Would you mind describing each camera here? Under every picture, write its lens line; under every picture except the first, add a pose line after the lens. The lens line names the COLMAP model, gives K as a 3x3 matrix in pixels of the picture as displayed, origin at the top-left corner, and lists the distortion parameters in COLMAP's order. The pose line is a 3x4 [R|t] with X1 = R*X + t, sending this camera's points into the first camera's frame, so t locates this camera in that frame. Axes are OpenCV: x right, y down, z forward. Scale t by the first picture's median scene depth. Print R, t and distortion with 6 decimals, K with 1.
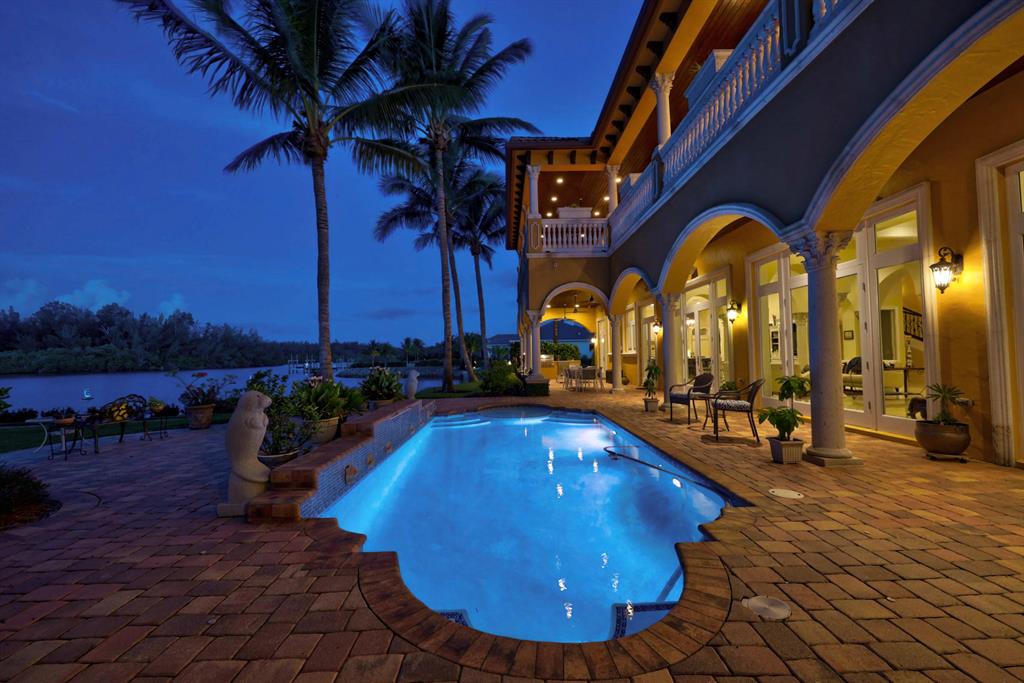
lens RADIAL K [[425.5, 0, 509.7], [0, 425.5, 342.3], [0, 0, 1]] dist [0.001895, -0.000567]
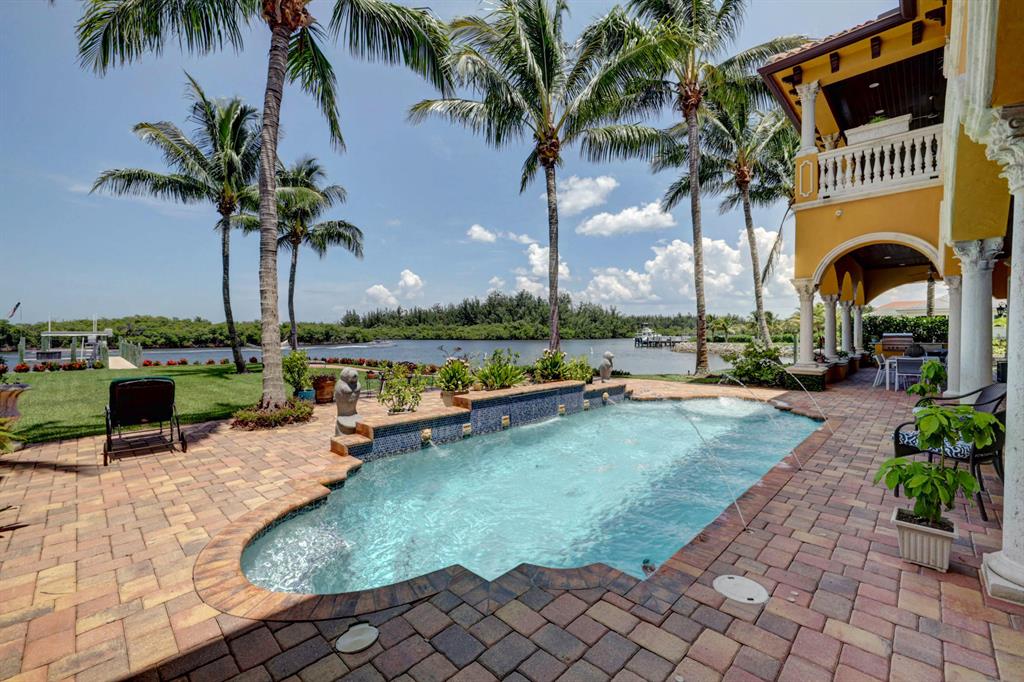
lens RADIAL K [[425.5, 0, 508.5], [0, 425.5, 317.7], [0, 0, 1]] dist [0.001895, -0.000567]
pose [[0.697188, -0.019186, -0.716631, 1.129918], [0.024887, 0.999687, -0.002553, -0.055672], [0.716456, -0.016055, 0.697448, 0.440056]]
